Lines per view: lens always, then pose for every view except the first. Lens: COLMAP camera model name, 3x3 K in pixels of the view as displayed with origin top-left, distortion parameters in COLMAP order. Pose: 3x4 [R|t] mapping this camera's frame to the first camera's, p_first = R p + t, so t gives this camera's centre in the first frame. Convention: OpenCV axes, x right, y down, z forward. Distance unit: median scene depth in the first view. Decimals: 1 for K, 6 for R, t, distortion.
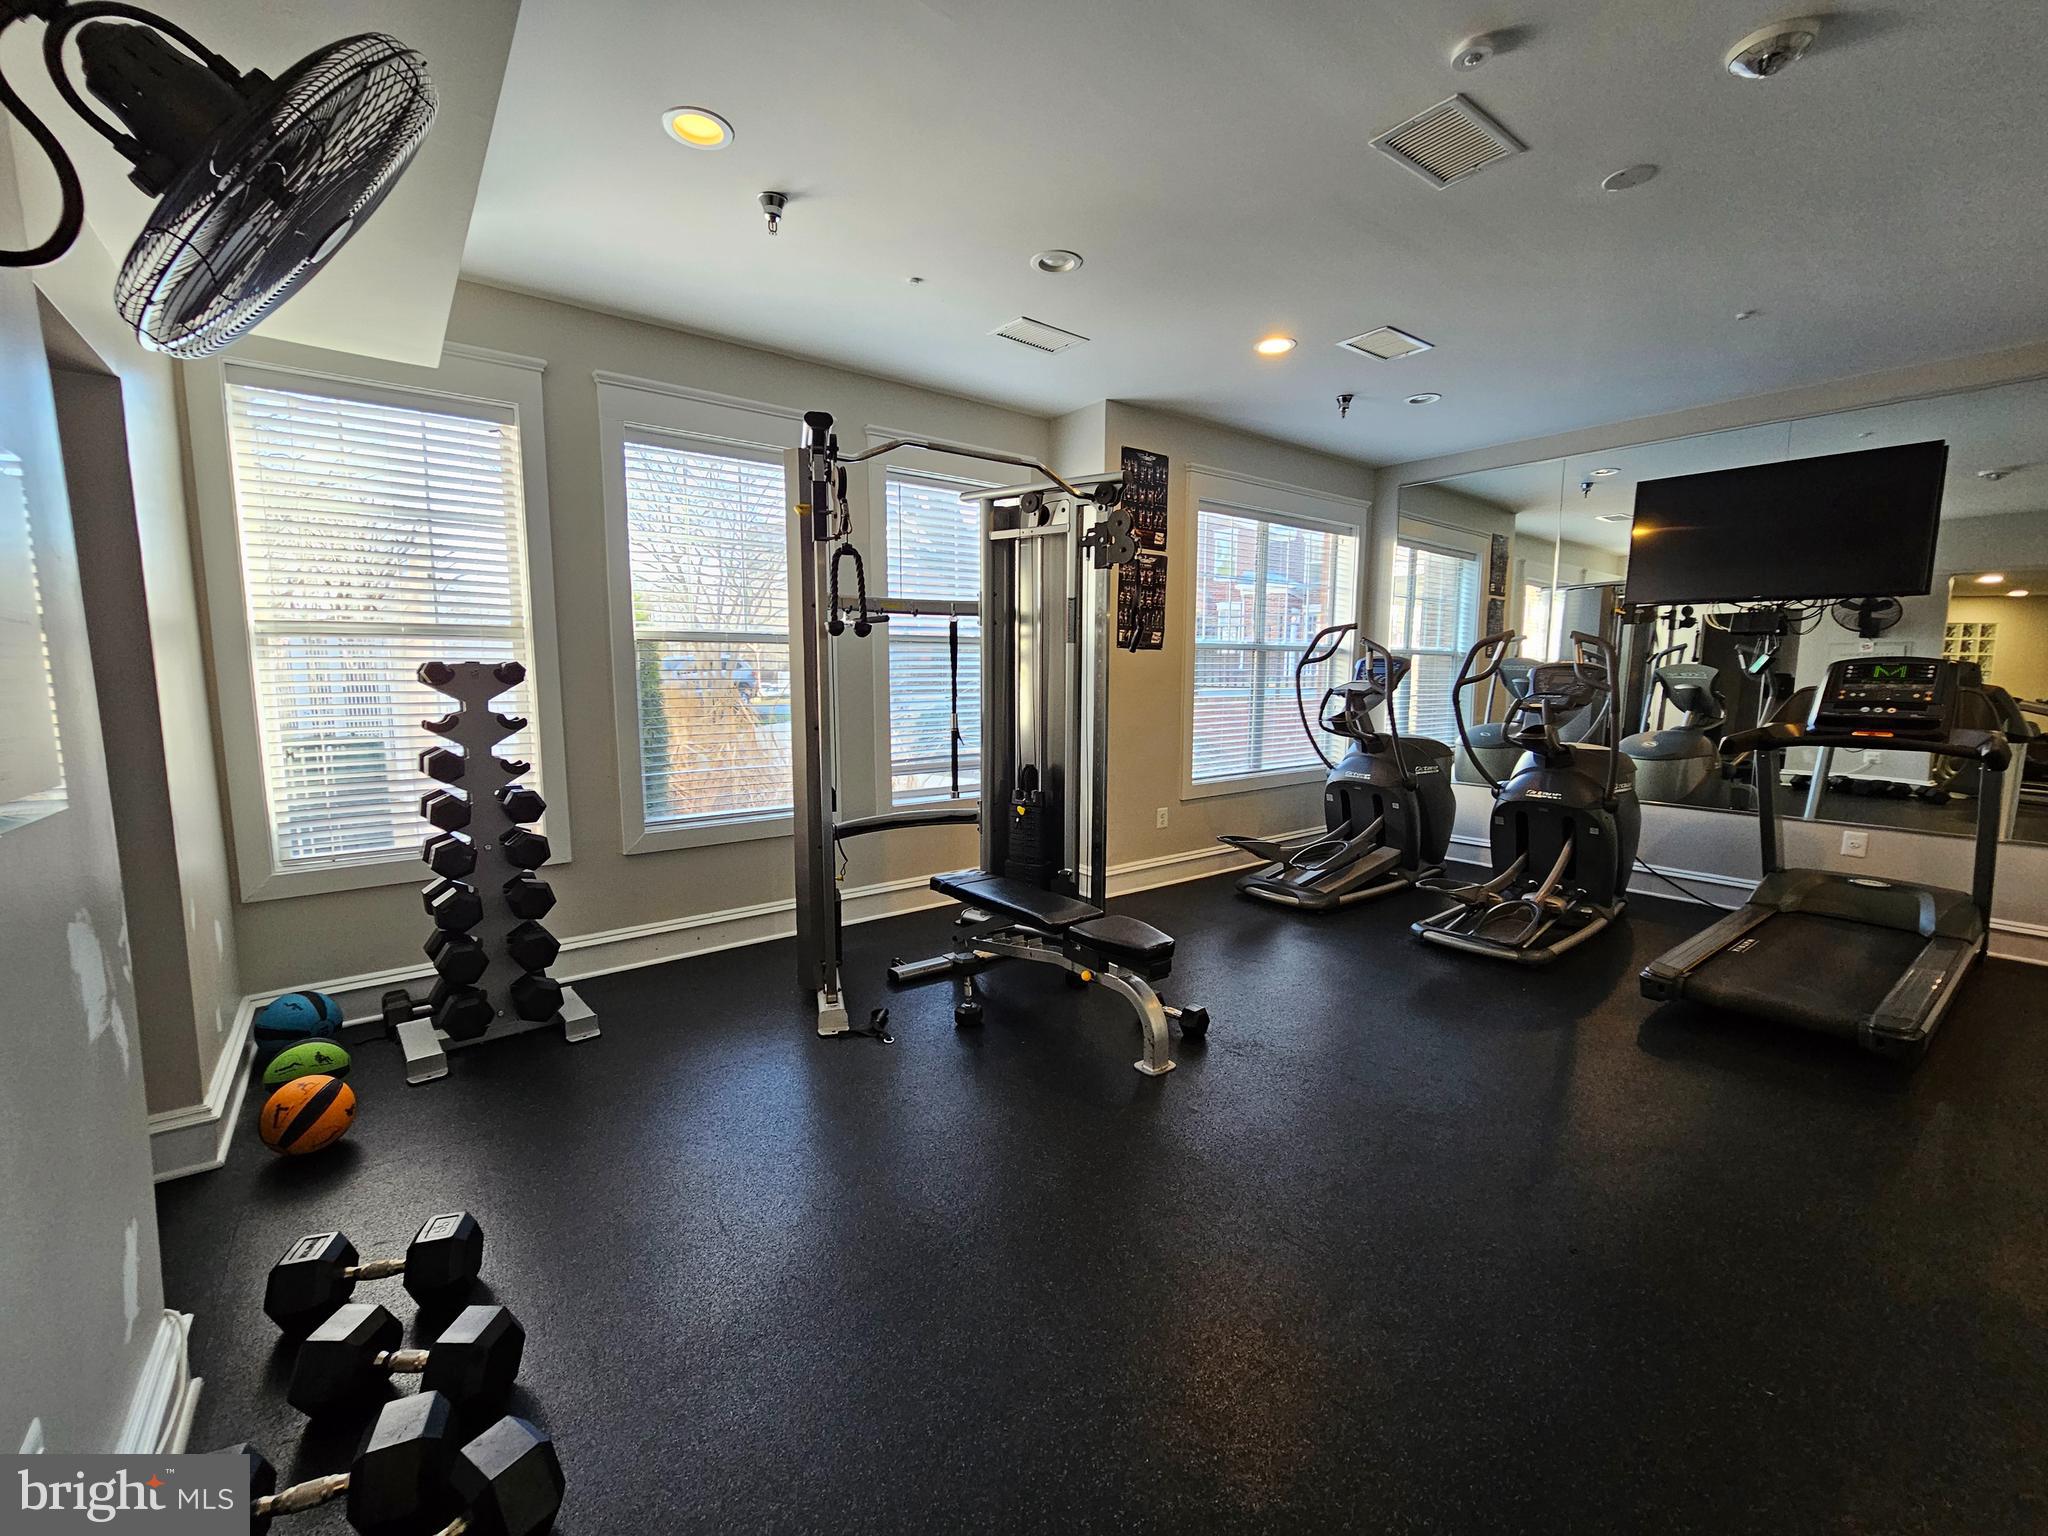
lens RADIAL K [[838.8, 0, 1024.0], [0, 838.8, 768.0], [0, 0, 1]] dist [-0.003682, -0.000051]
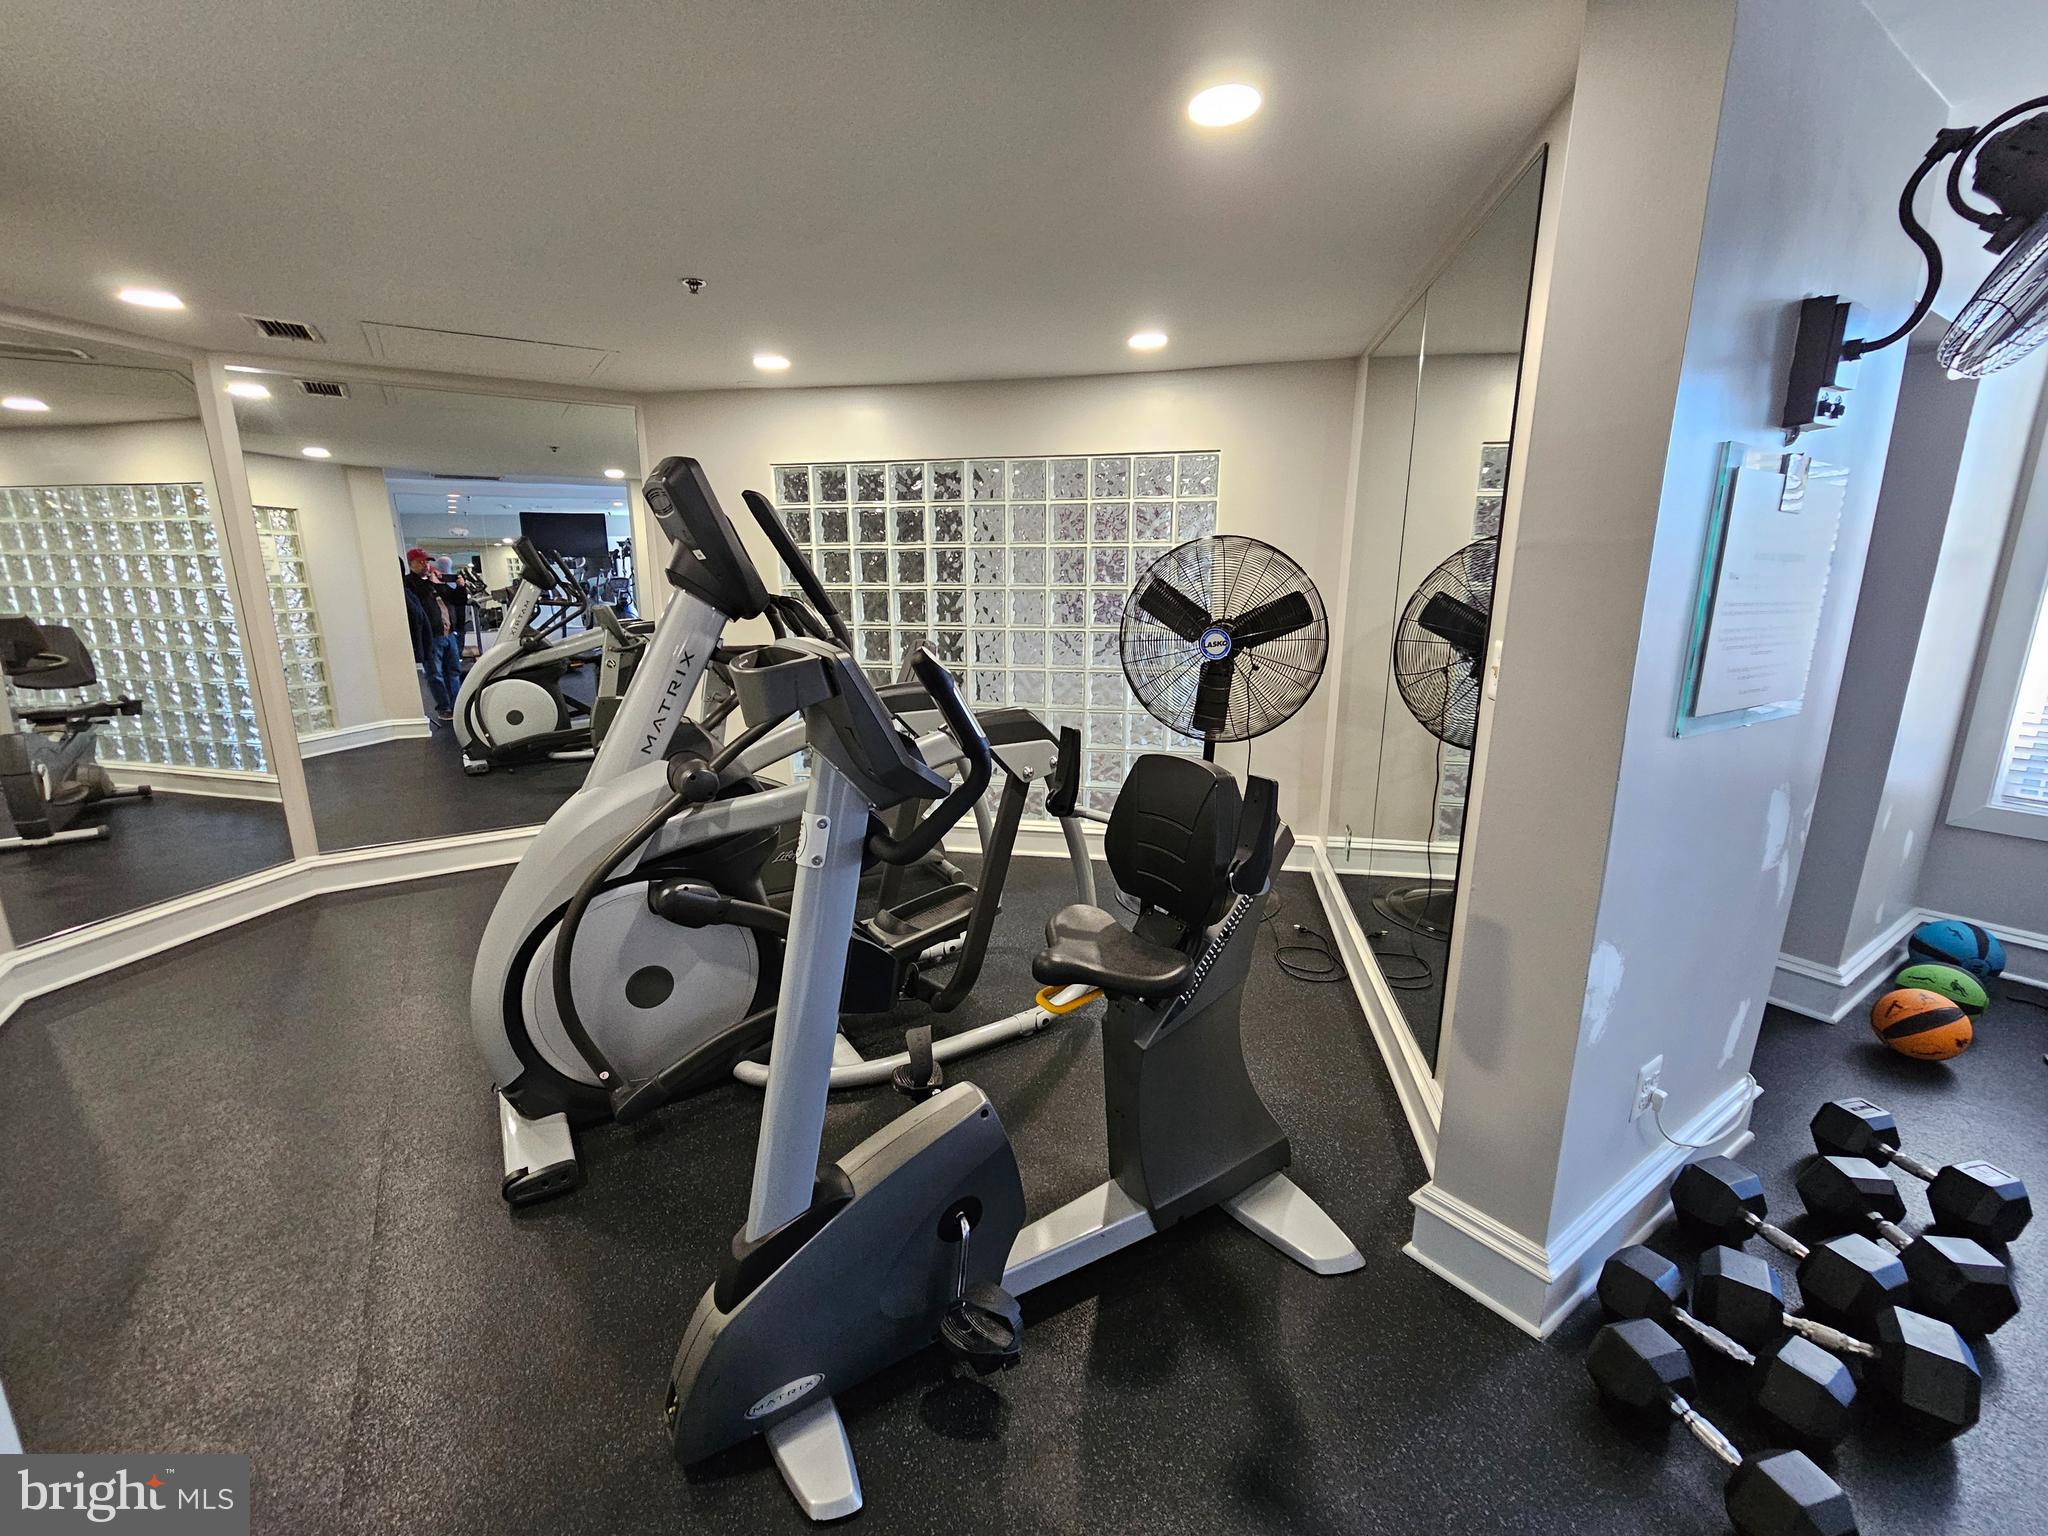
lens RADIAL K [[903.1, 0, 1024.0], [0, 903.1, 768.0], [0, 0, 1]] dist [0.013415, 0.000183]
pose [[-0.046212, 0.224033, -0.973485, 0.338474], [-0.124016, 0.965700, 0.228129, -0.037745], [0.991204, 0.131270, -0.016843, -0.208062]]
